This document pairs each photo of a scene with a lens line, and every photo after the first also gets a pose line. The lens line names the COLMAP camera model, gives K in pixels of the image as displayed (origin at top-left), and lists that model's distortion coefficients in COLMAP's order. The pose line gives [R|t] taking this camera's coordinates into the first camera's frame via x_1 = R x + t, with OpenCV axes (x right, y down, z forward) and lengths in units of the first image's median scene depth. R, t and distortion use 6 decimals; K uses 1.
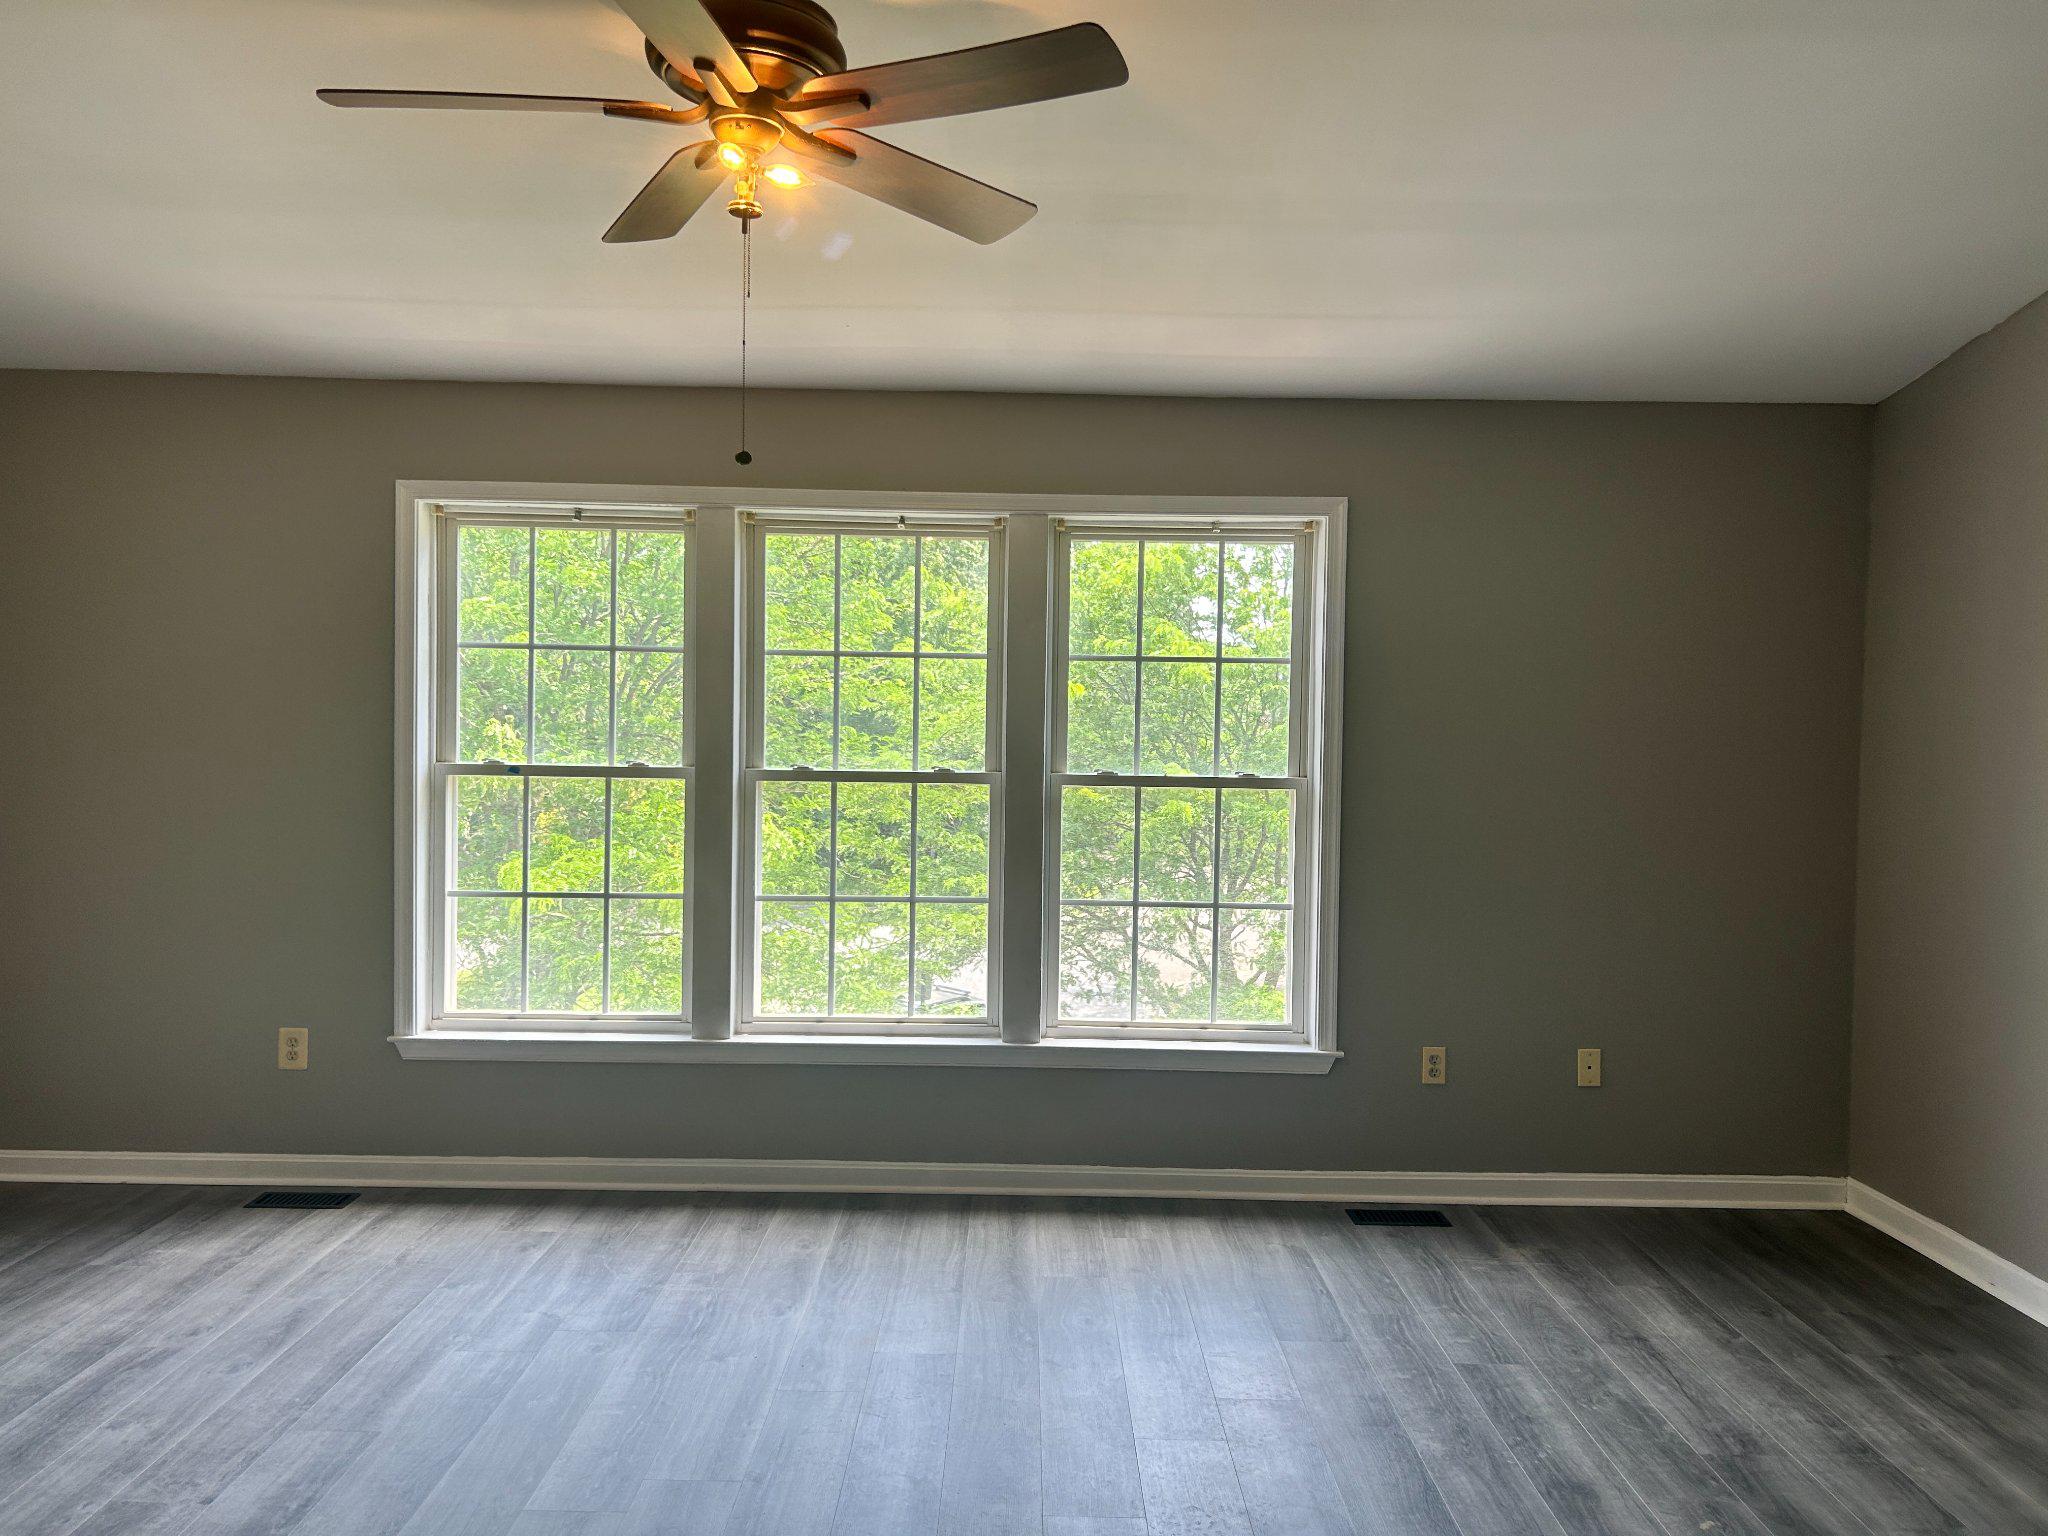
lens RADIAL K [[1535.7, 0, 1024.2], [0, 1535.7, 788.2], [0, 0, 1]] dist [0.025241, -0.009090]
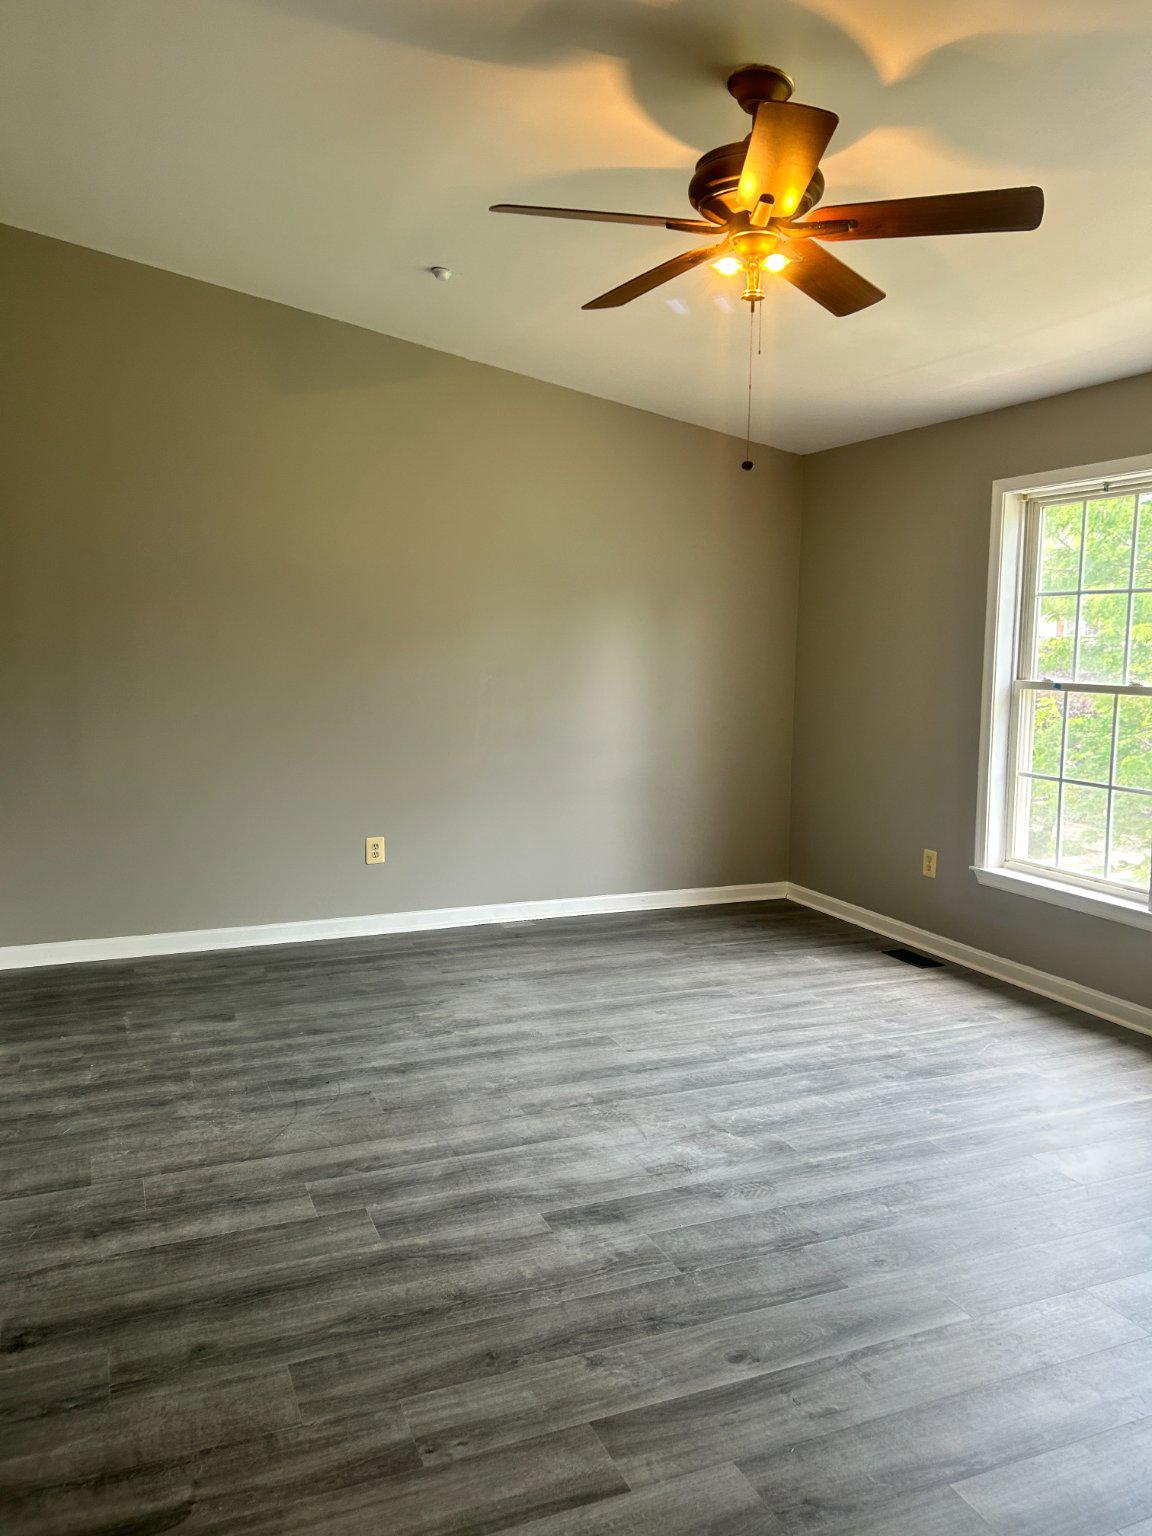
lens RADIAL K [[1151.8, 0, 576.0], [0, 1151.8, 768.0], [0, 0, 1]] dist [0.025241, -0.009090]
pose [[0.391125, 0.089958, -0.915931, 0.448111], [-0.044956, 0.995891, 0.078614, -0.001339], [0.919239, 0.010429, 0.393562, 0.223736]]
